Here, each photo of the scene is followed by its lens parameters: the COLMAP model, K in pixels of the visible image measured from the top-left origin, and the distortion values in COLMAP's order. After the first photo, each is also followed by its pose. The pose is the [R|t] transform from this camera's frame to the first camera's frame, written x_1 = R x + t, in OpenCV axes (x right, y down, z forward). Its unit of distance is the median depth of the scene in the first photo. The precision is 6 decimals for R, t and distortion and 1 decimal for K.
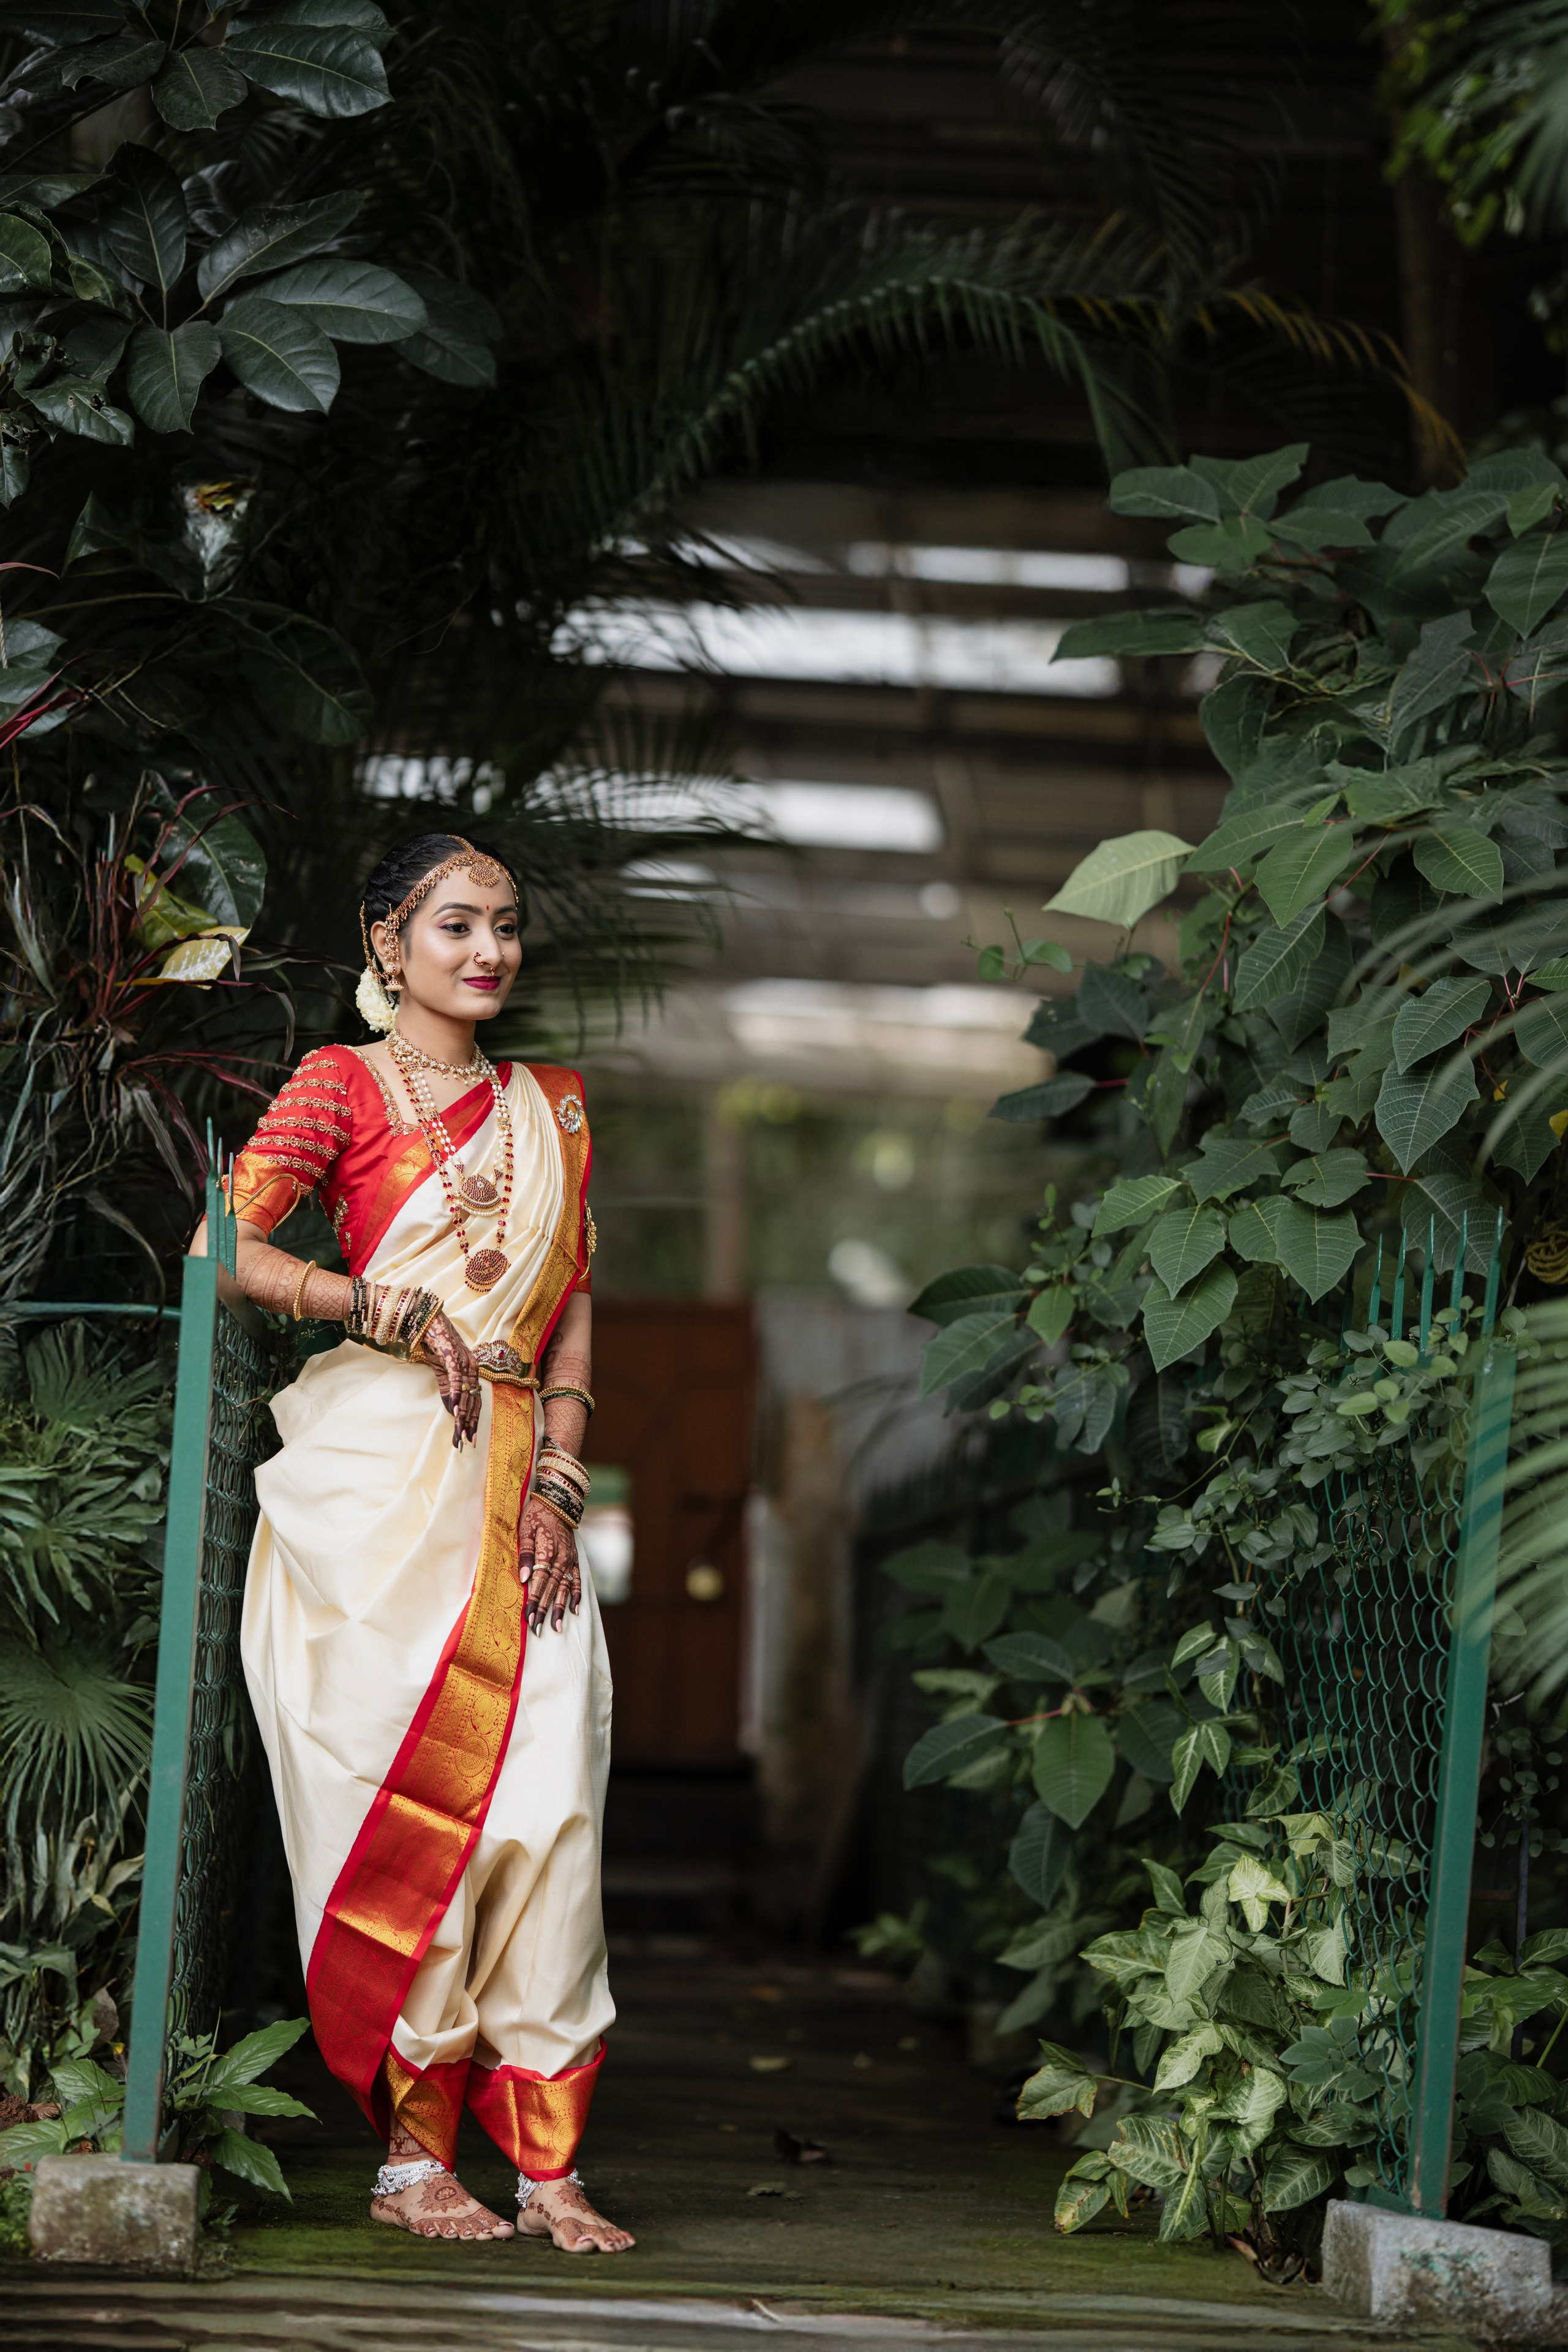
lens RADIAL K [[5720.3, 0, 782.7], [0, 5720.3, 1180.4], [0, 0, 1]] dist [0.717175, 0.000000]
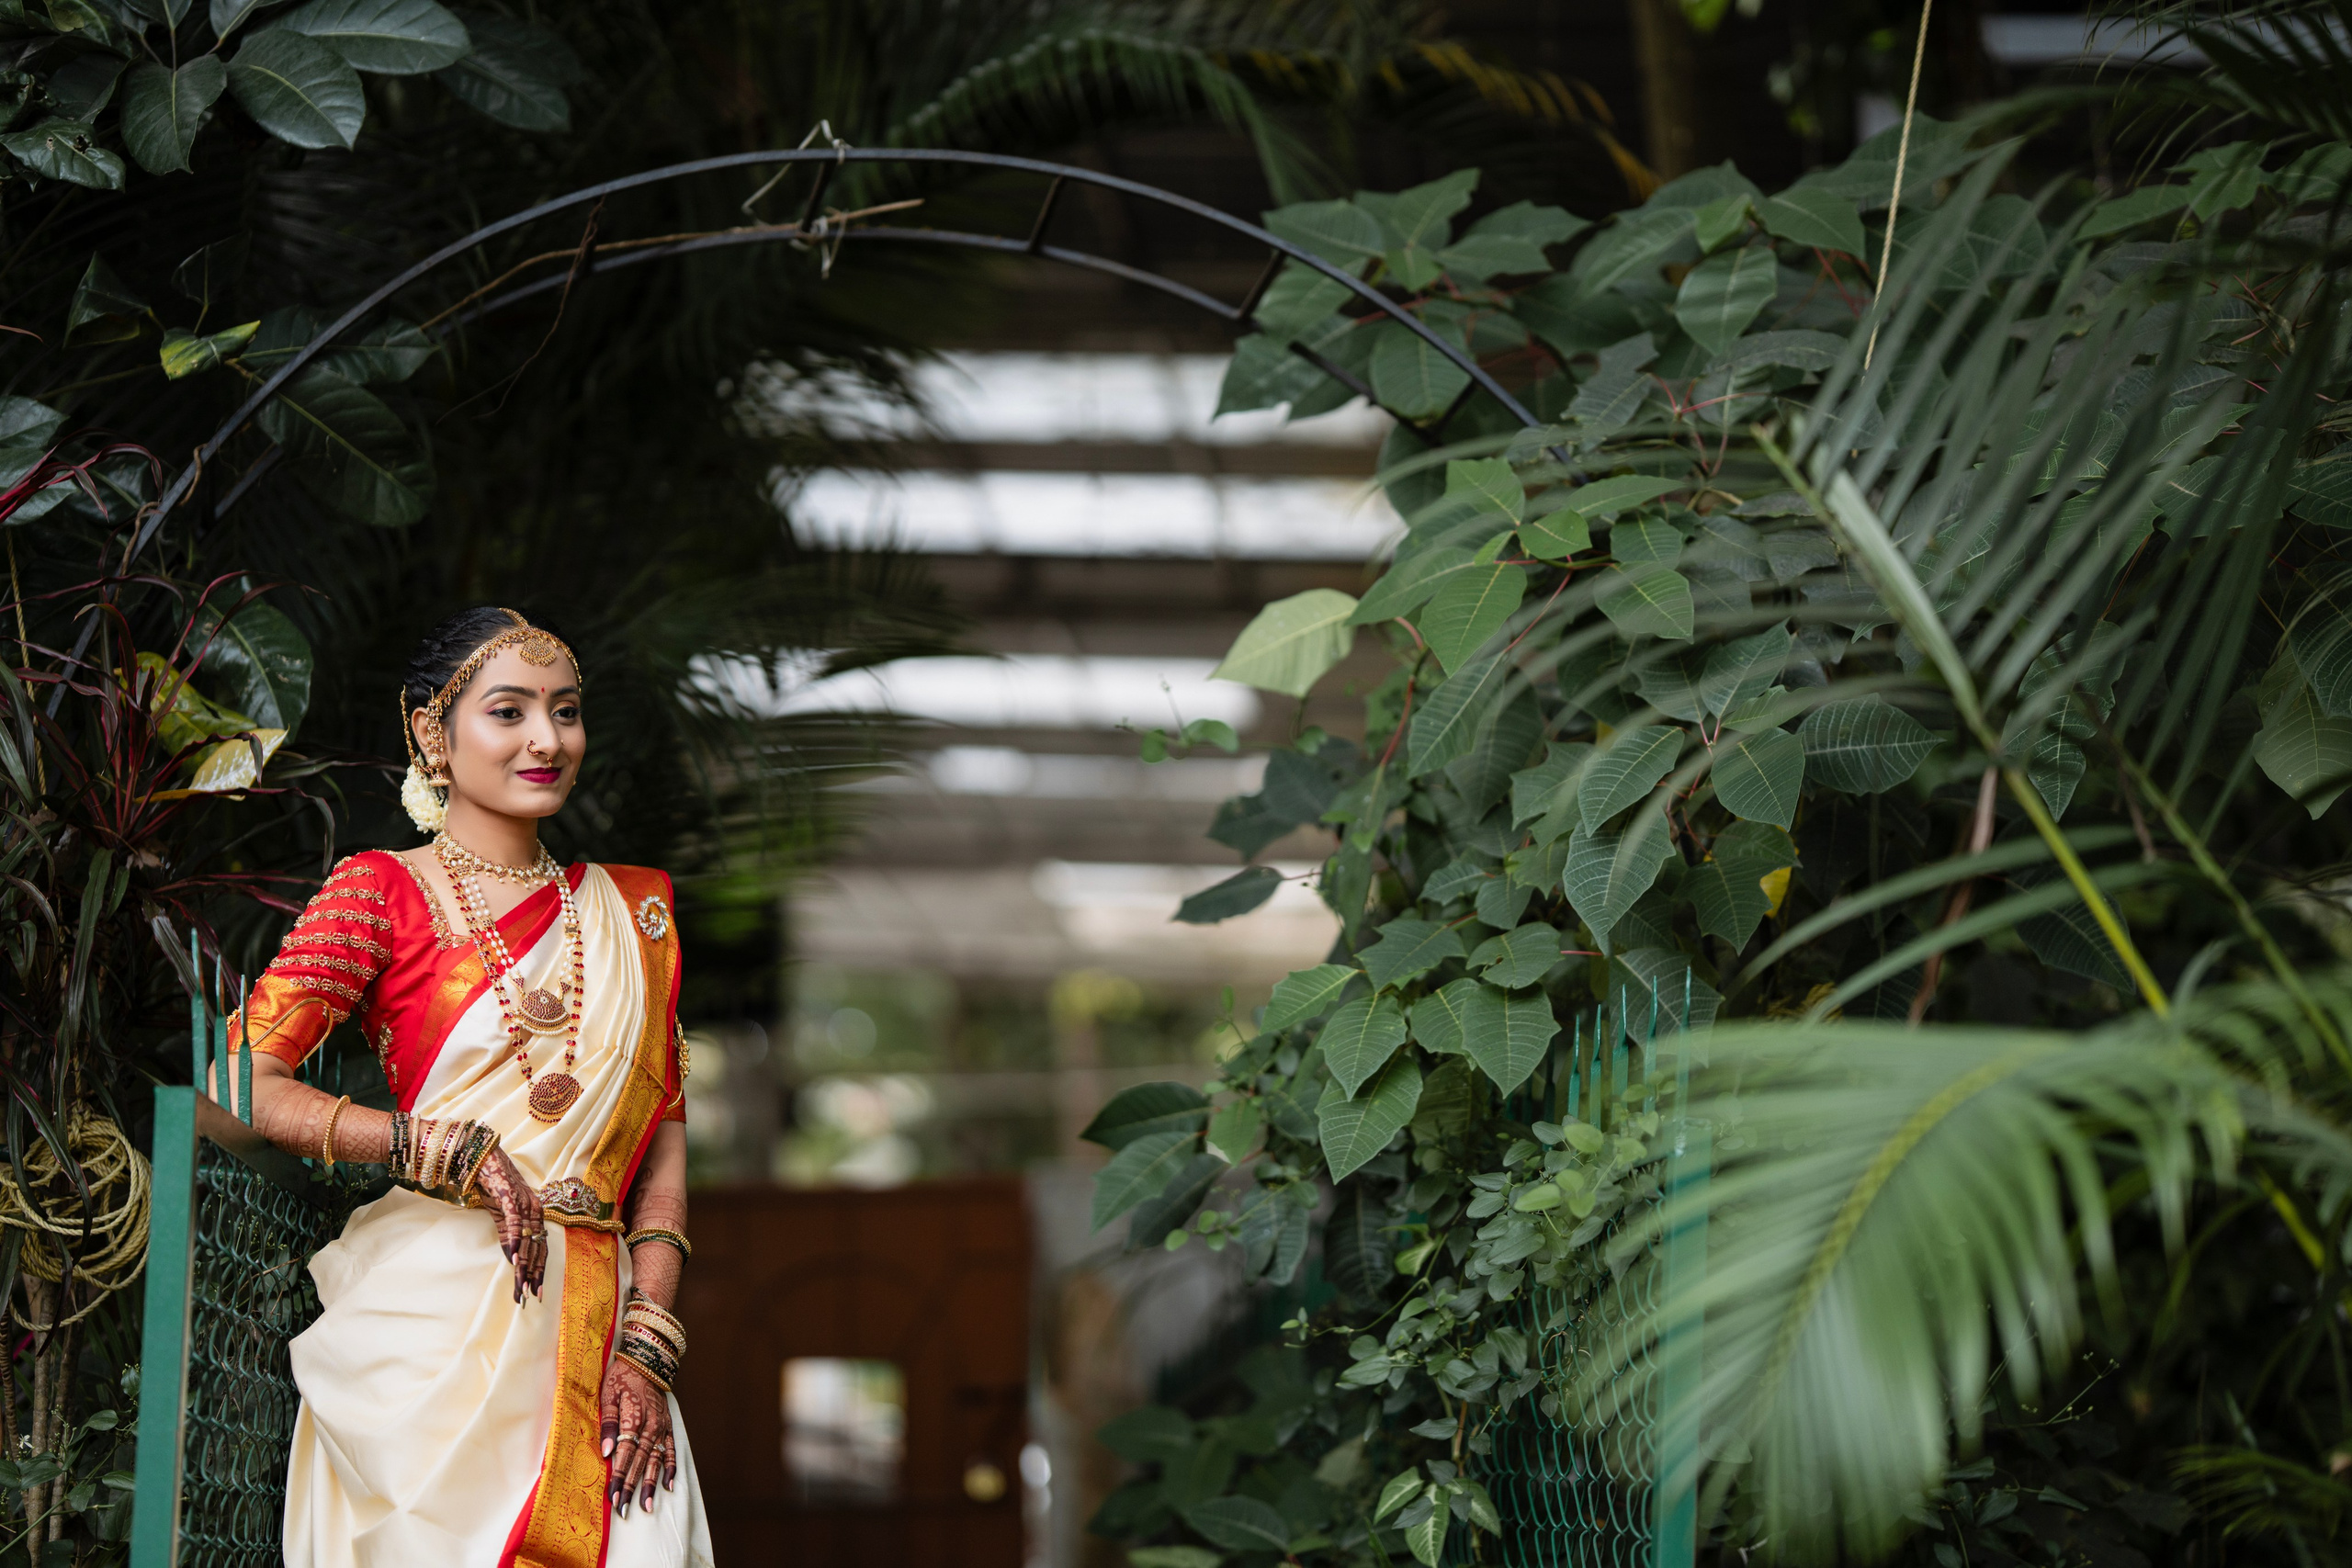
lens RADIAL K [[5719.7, 0, 1174.5], [0, 5719.7, 801.7], [0, 0, 1]] dist [0.717175, 0.000000]
pose [[0.999038, -0.043770, 0.002675, 0.040358], [0.043850, 0.997707, -0.051546, 0.019169], [-0.000412, 0.051613, 0.998667, 0.111679]]
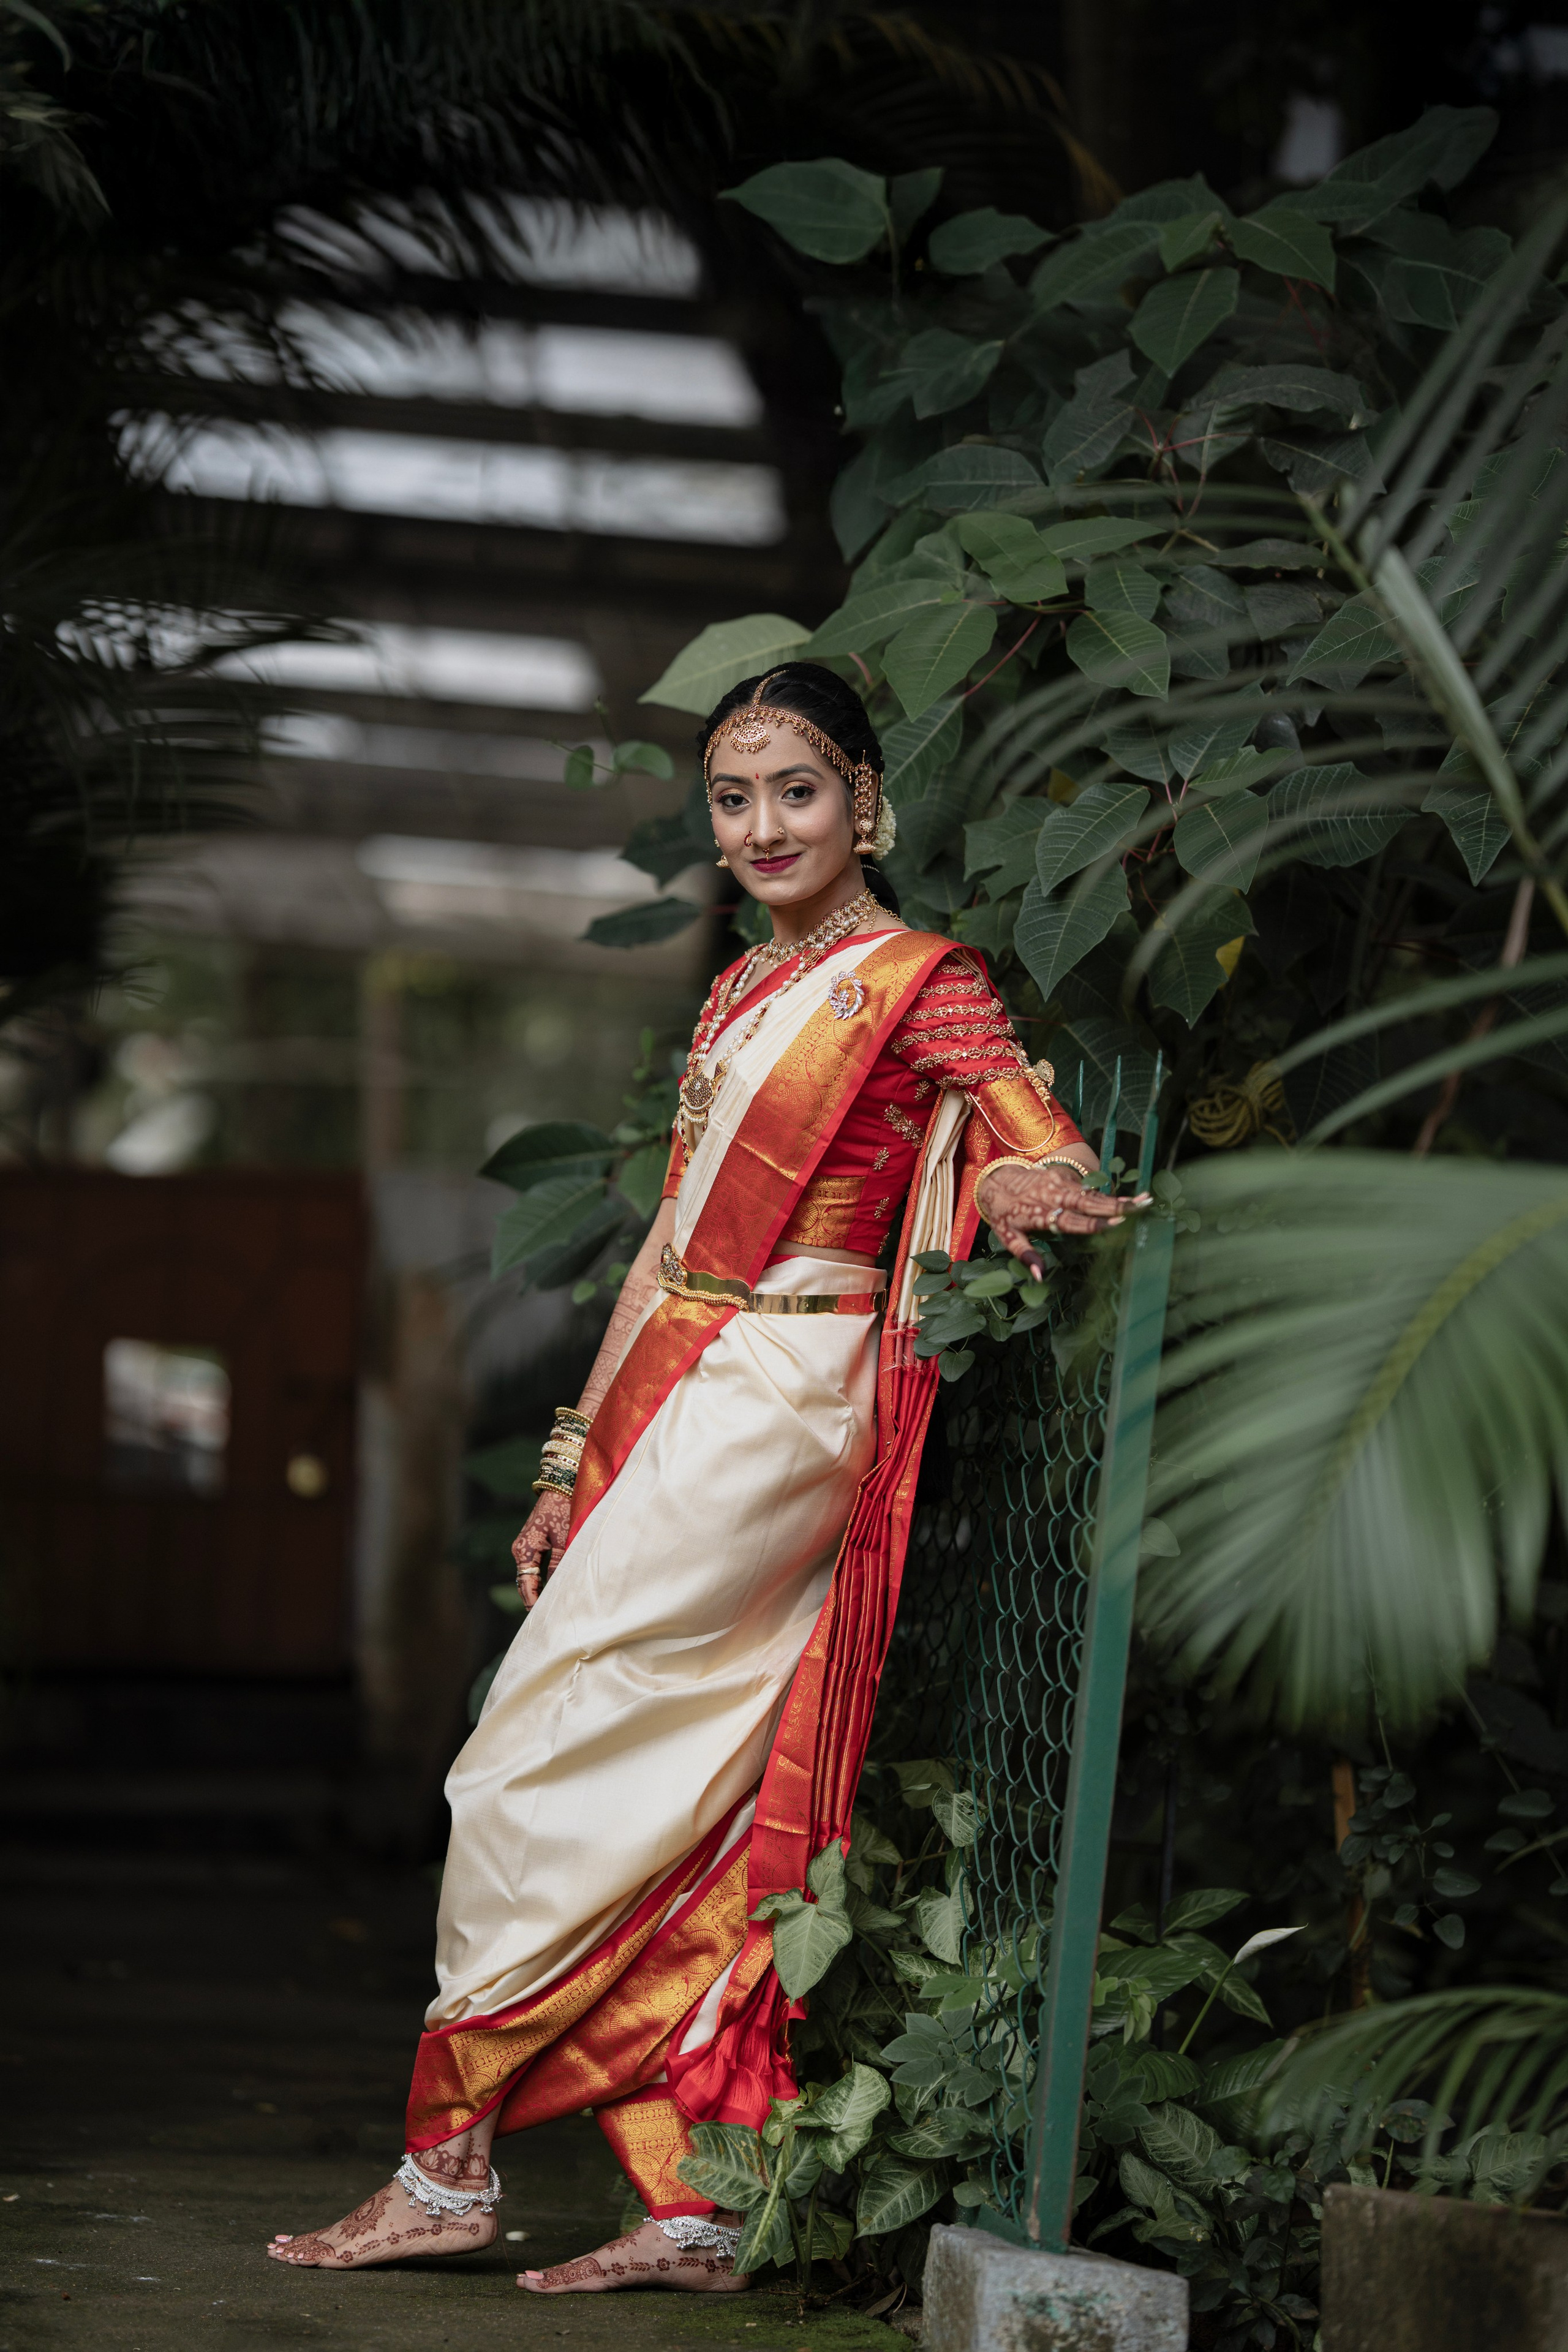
lens RADIAL K [[5720.3, 0, 801.6], [0, 5720.3, 1167.4], [0, 0, 1]] dist [0.717175, 0.000000]
pose [[0.998115, 0.012067, 0.060177, 0.020134], [-0.013153, 0.999757, 0.017684, 0.006701], [-0.059949, -0.018443, 0.998031, 0.153655]]
